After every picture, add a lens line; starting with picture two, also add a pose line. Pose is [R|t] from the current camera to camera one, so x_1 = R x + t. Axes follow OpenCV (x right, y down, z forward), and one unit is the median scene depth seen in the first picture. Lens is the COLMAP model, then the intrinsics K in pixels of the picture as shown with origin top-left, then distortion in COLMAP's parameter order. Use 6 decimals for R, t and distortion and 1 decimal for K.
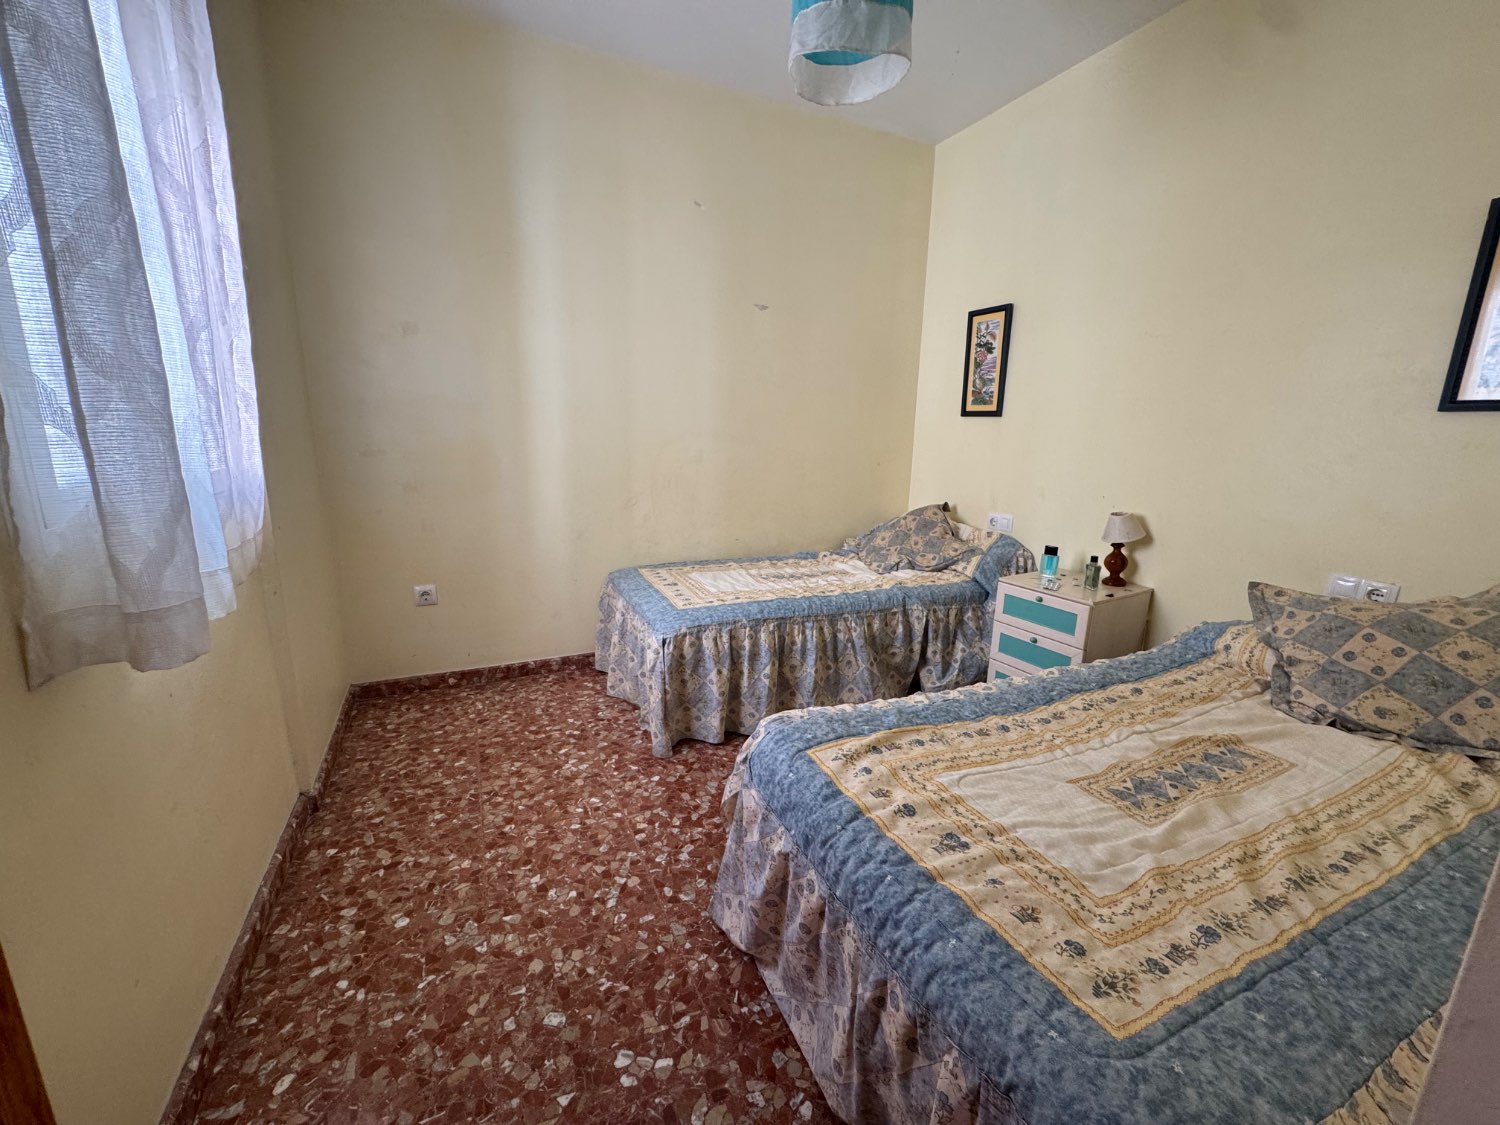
lens RADIAL K [[597.1, 0, 748.9], [0, 597.1, 560.8], [0, 0, 1]] dist [-0.004037, 0.000786]
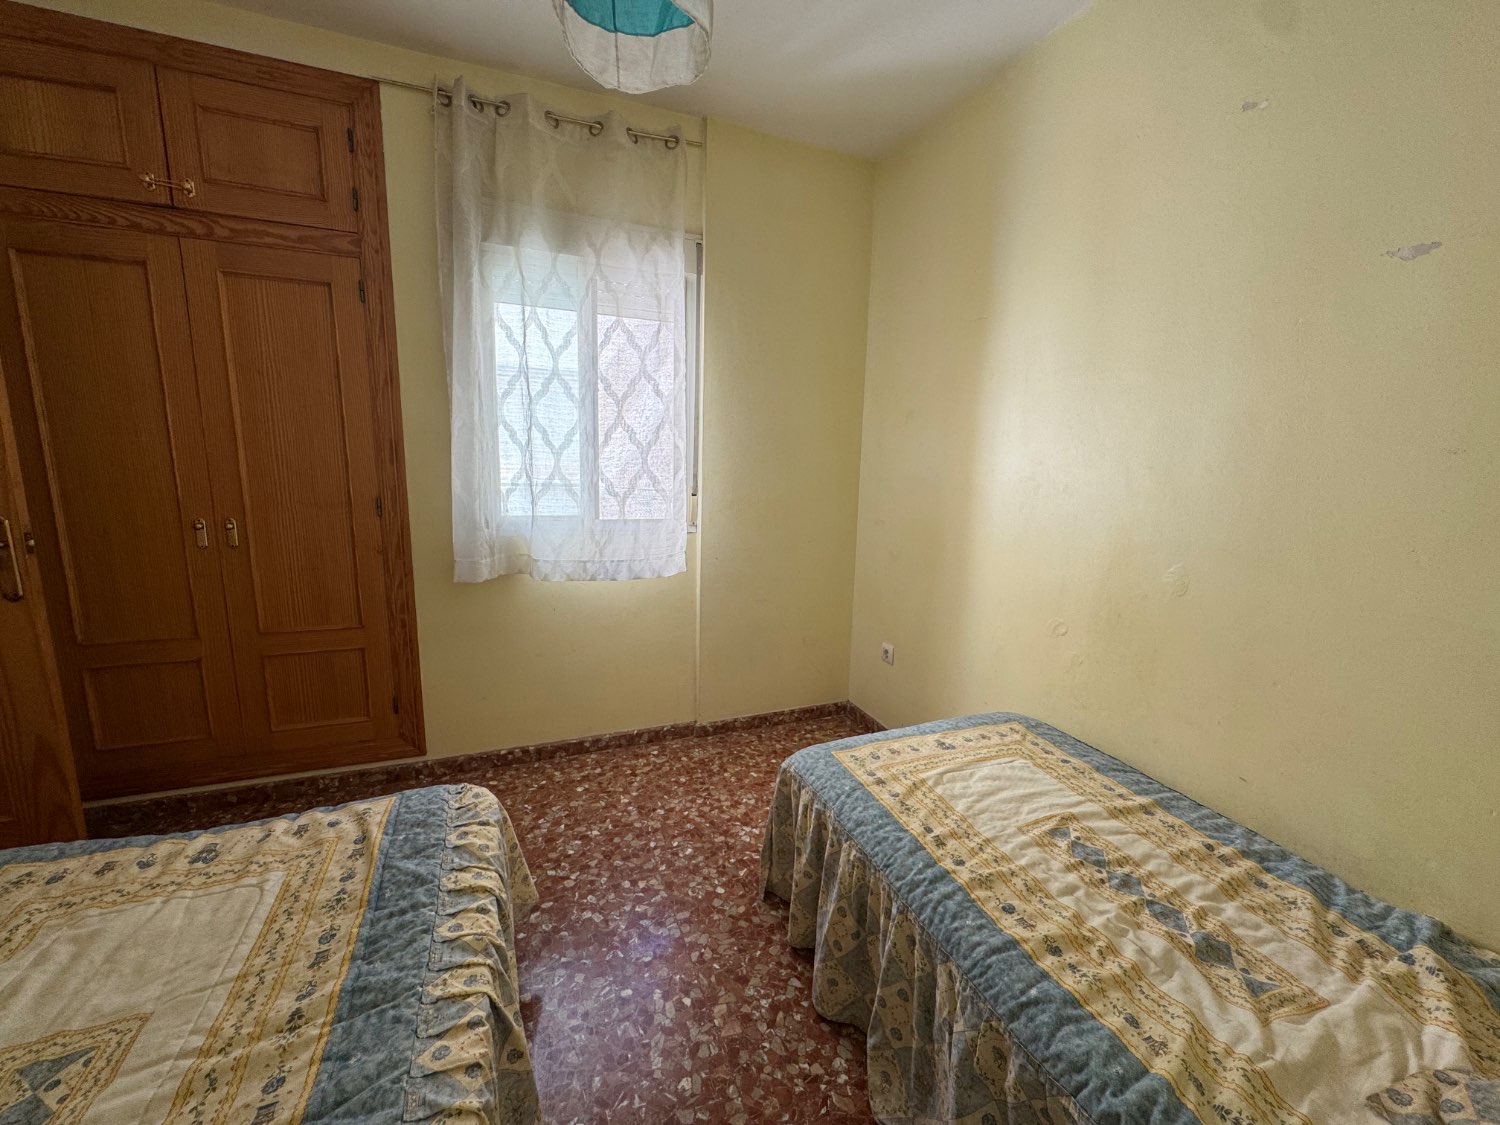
lens RADIAL K [[597.1, 0, 749.0], [0, 597.1, 563.3], [0, 0, 1]] dist [-0.004037, 0.000786]
pose [[-0.055410, 0.154758, -0.986397, 0.782053], [-0.245518, 0.955471, 0.163698, -0.322830], [0.967807, 0.251249, -0.014947, 1.093024]]
